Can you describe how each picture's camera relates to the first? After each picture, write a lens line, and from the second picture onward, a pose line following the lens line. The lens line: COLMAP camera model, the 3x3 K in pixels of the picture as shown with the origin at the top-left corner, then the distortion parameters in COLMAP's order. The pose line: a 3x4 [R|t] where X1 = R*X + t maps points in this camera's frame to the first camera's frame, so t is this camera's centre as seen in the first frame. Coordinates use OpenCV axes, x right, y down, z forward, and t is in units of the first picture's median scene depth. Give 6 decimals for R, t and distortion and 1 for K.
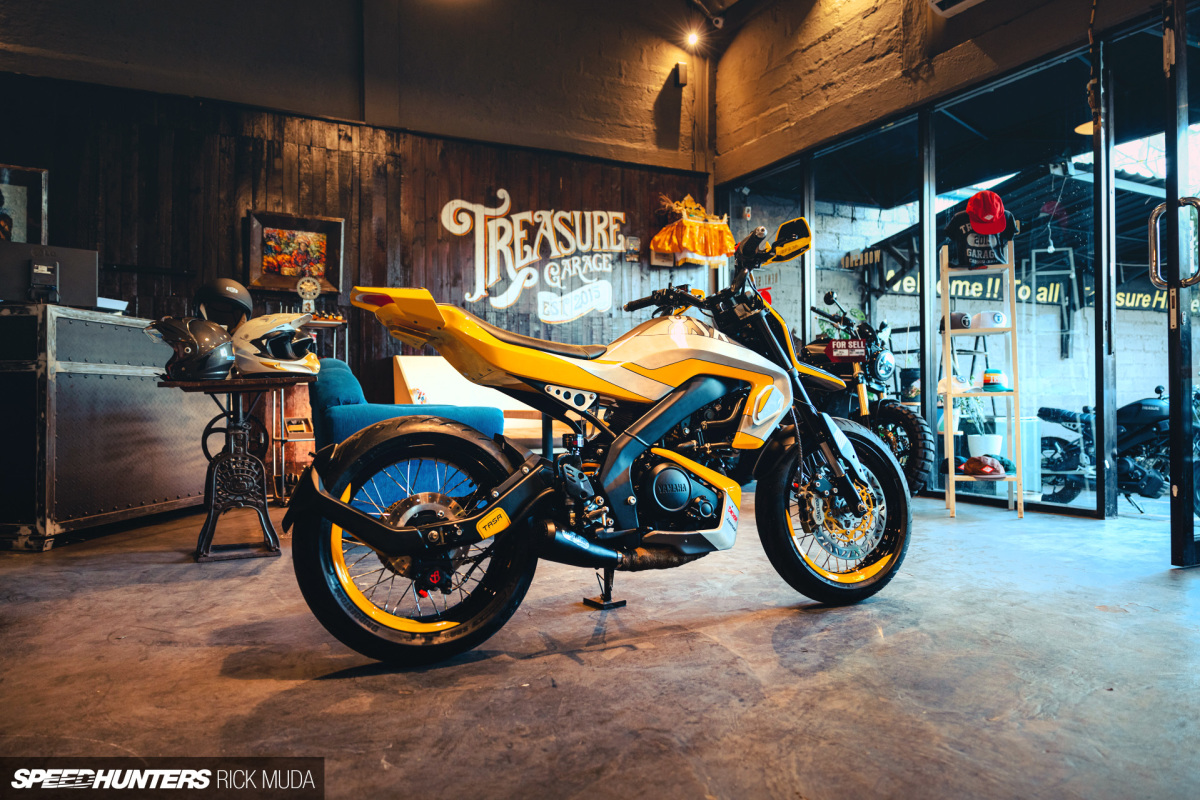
lens RADIAL K [[816.8, 0, 588.2], [0, 816.8, 412.8], [0, 0, 1]] dist [-0.007225, 0.002040]
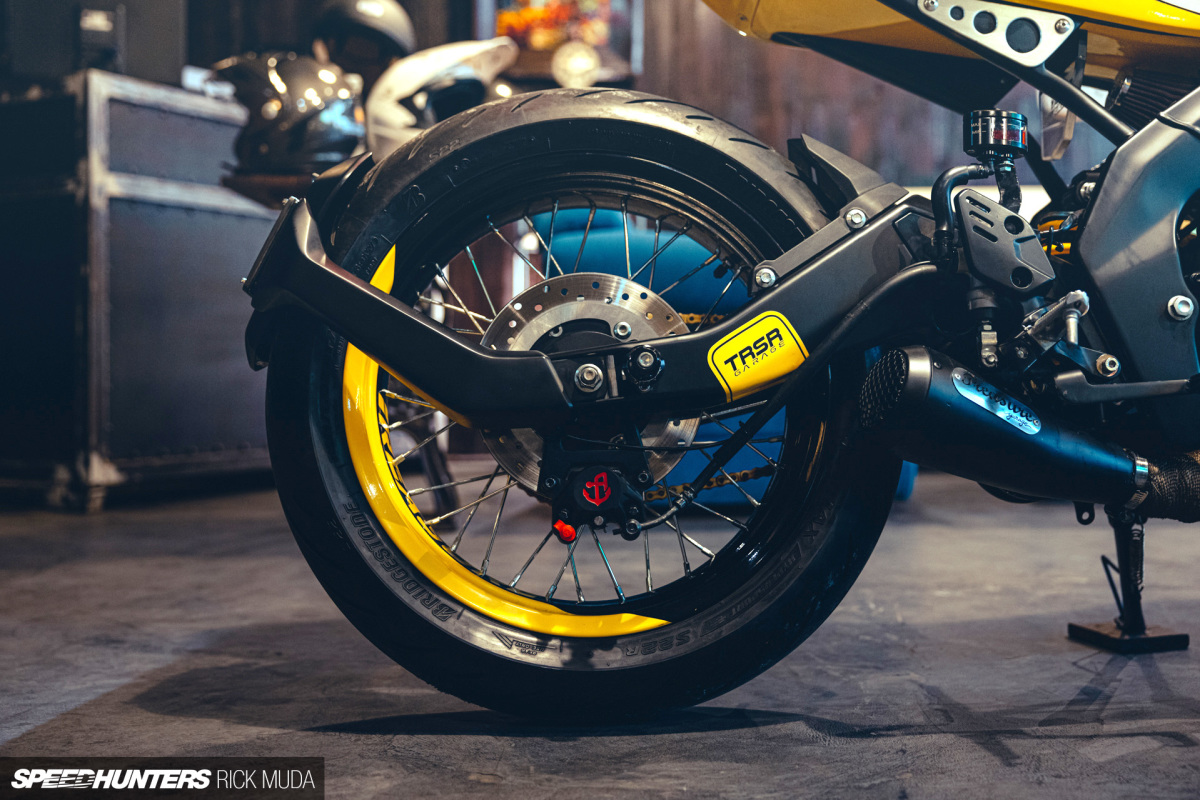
lens RADIAL K [[1409.0, 0, 601.7], [0, 1409.0, 397.8], [0, 0, 1]] dist [-0.001874, 0.000000]
pose [[0.921136, -0.004328, -0.389217, 0.029906], [0.003753, 0.999990, -0.002237, 0.073007], [0.389223, 0.000599, 0.921143, 0.184734]]
